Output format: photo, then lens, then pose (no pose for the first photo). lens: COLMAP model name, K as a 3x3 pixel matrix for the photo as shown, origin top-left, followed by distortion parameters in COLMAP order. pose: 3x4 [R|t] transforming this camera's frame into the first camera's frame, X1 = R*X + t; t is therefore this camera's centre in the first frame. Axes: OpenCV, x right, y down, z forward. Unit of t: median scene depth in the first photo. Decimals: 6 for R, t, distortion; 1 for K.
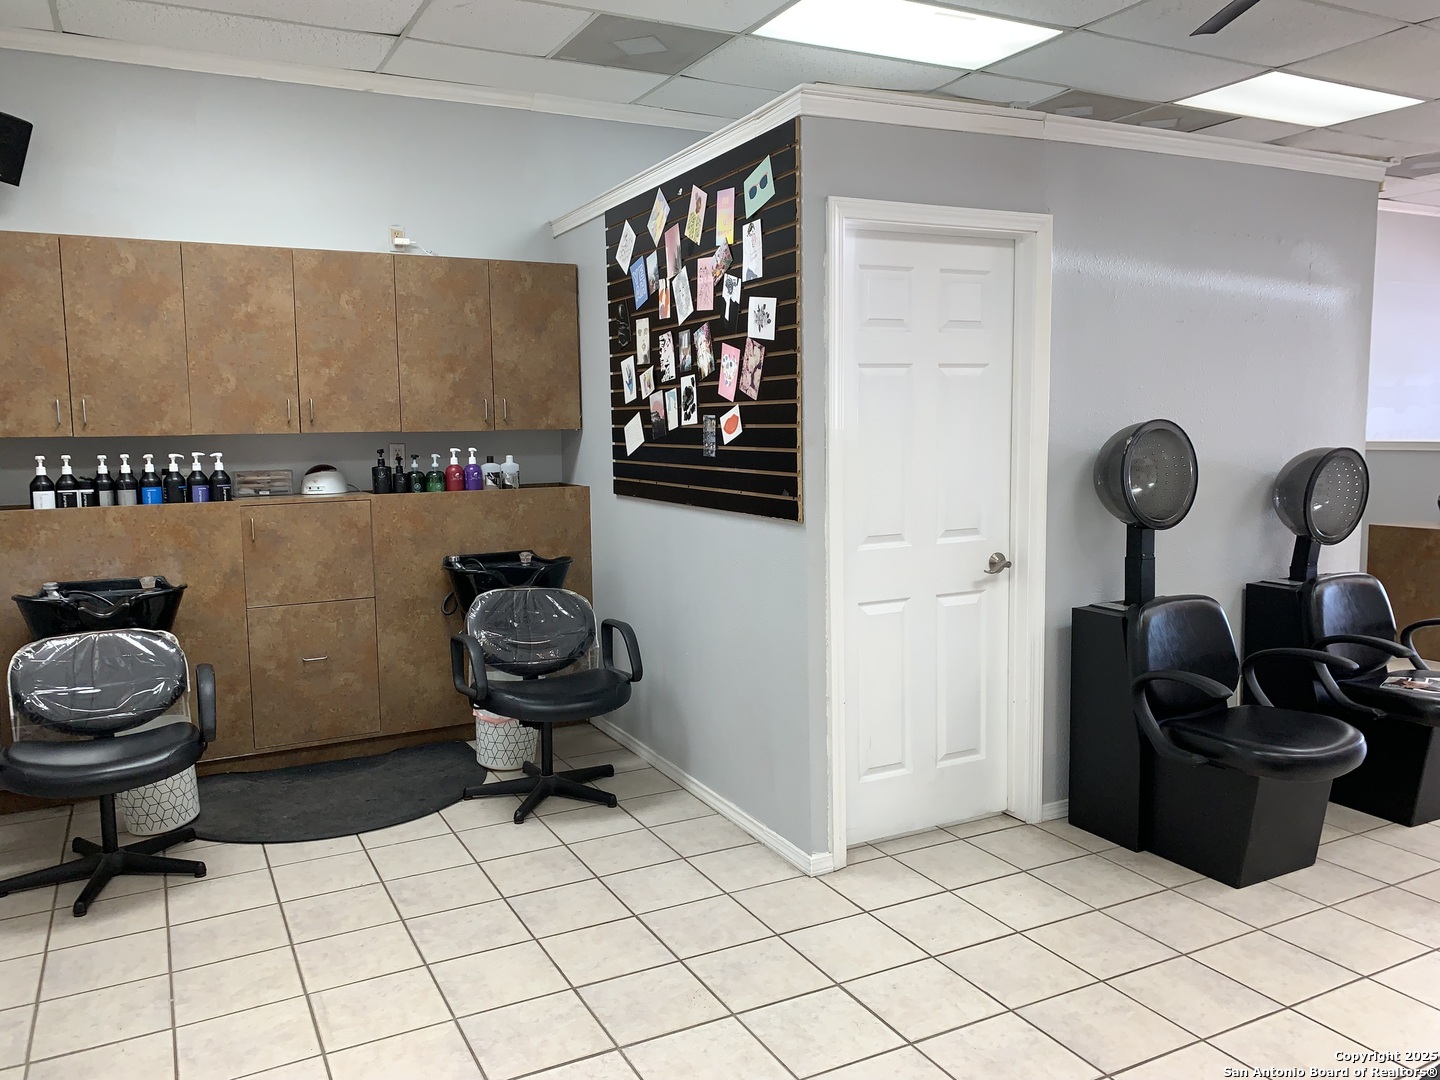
lens RADIAL K [[1096.9, 0, 720.0], [0, 1096.9, 540.0], [0, 0, 1]] dist [0.077897, -0.096735]
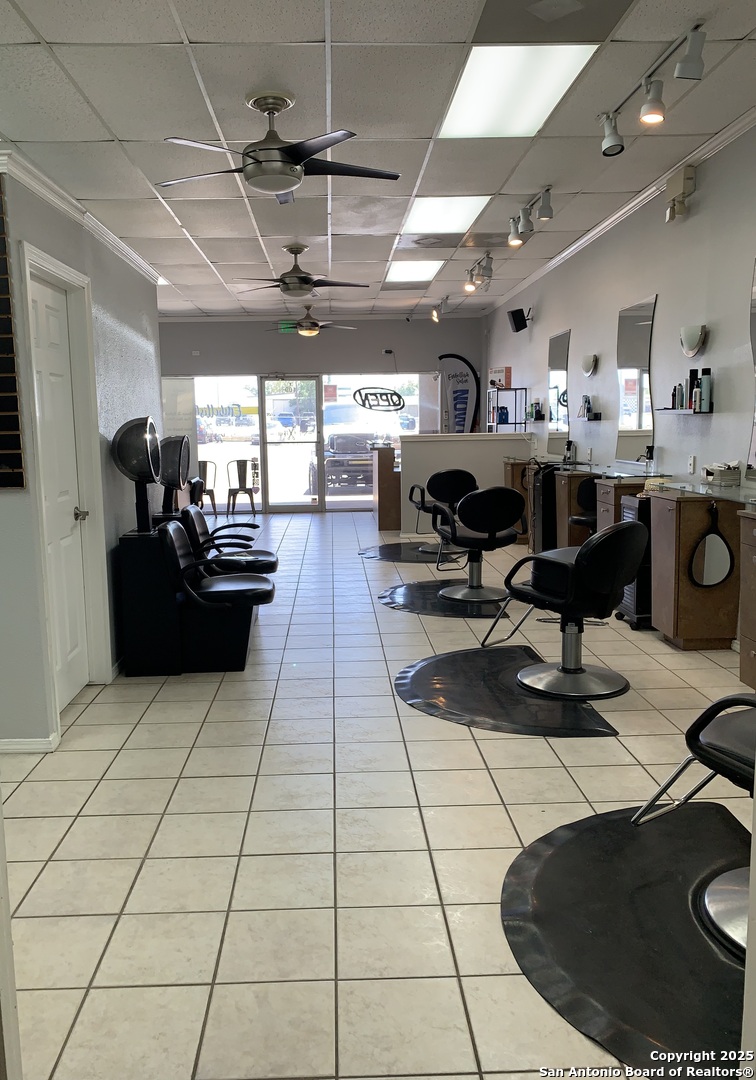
lens RADIAL K [[805.6, 0, 378.0], [0, 805.6, 540.0], [0, 0, 1]] dist [0.042407, -0.005832]
pose [[0.432077, -0.122591, 0.893466, -0.558318], [0.105573, 0.990782, 0.084889, 0.006248], [-0.895636, 0.057647, 0.441036, 0.181009]]
